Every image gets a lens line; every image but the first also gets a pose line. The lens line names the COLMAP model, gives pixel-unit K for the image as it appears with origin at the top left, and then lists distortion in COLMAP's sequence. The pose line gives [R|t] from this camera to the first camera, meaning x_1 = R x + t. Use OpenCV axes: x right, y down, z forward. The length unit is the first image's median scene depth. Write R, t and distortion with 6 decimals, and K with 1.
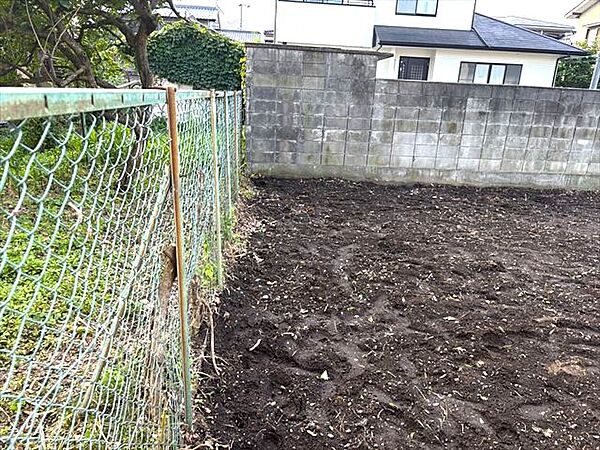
lens RADIAL K [[448.6, 0, 300.0], [0, 448.6, 225.0], [0, 0, 1]] dist [0.068625, -0.079713]
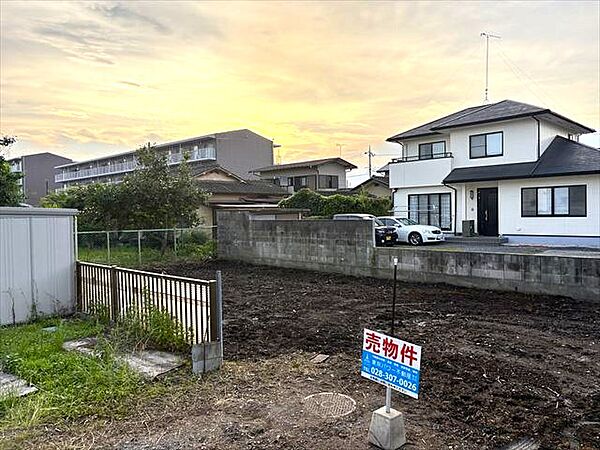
lens RADIAL K [[448.6, 0, 300.0], [0, 448.6, 225.0], [0, 0, 1]] dist [0.068625, -0.079713]
pose [[0.660101, -0.040236, -0.750098, 2.004328], [-0.164494, 0.966585, -0.196607, 0.118191], [0.732945, 0.253167, 0.631426, -0.278628]]
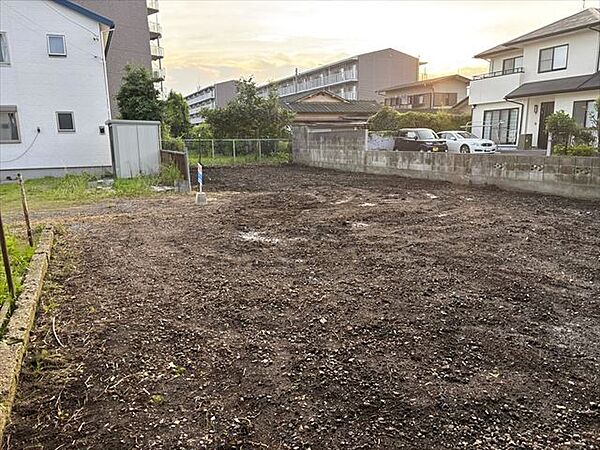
lens RADIAL K [[448.6, 0, 300.0], [0, 448.6, 225.0], [0, 0, 1]] dist [0.068625, -0.079713]
pose [[0.328589, 0.125968, -0.936035, 3.027638], [-0.237783, 0.970176, 0.047090, 0.163094], [0.914051, 0.207100, 0.348742, -0.016944]]
